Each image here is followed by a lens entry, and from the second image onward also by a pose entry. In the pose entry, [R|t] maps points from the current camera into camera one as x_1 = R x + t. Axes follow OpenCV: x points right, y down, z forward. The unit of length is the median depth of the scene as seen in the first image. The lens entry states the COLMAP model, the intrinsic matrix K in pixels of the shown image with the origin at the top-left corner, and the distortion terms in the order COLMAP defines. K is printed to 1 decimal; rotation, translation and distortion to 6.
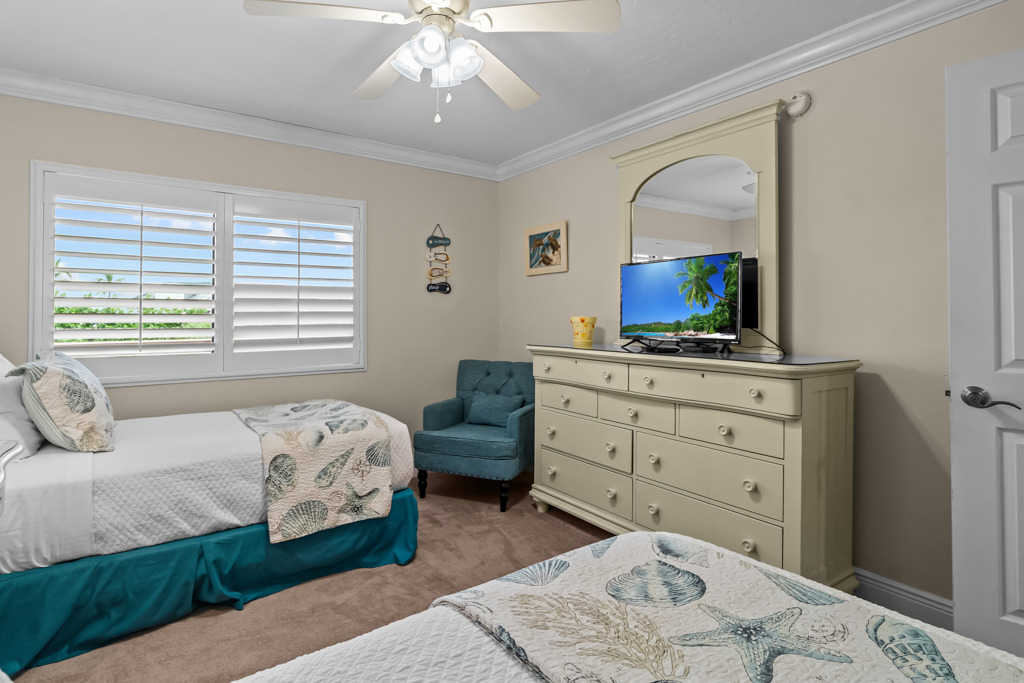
lens RADIAL K [[529.5, 0, 464.9], [0, 529.5, 314.1], [0, 0, 1]] dist [-0.009964, 0.006147]
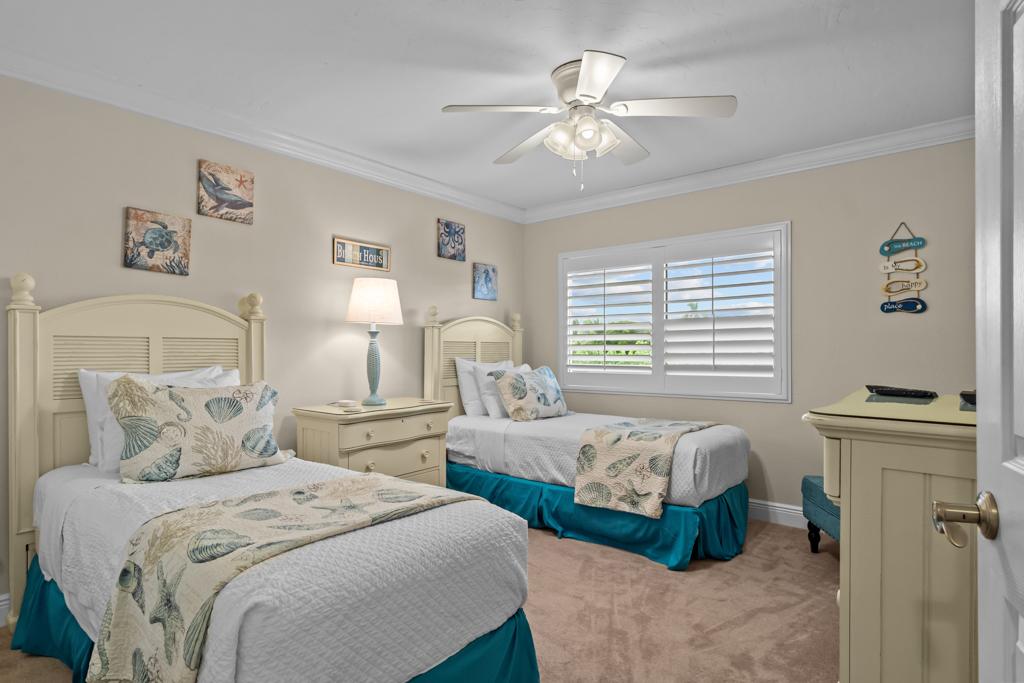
lens RADIAL K [[529.5, 0, 463.6], [0, 529.5, 355.5], [0, 0, 1]] dist [-0.009964, 0.006147]
pose [[0.244692, 0.009789, -0.969551, 0.855931], [0.007664, 0.999898, 0.012030, 0.011781], [0.969571, -0.010374, 0.244592, 0.321379]]
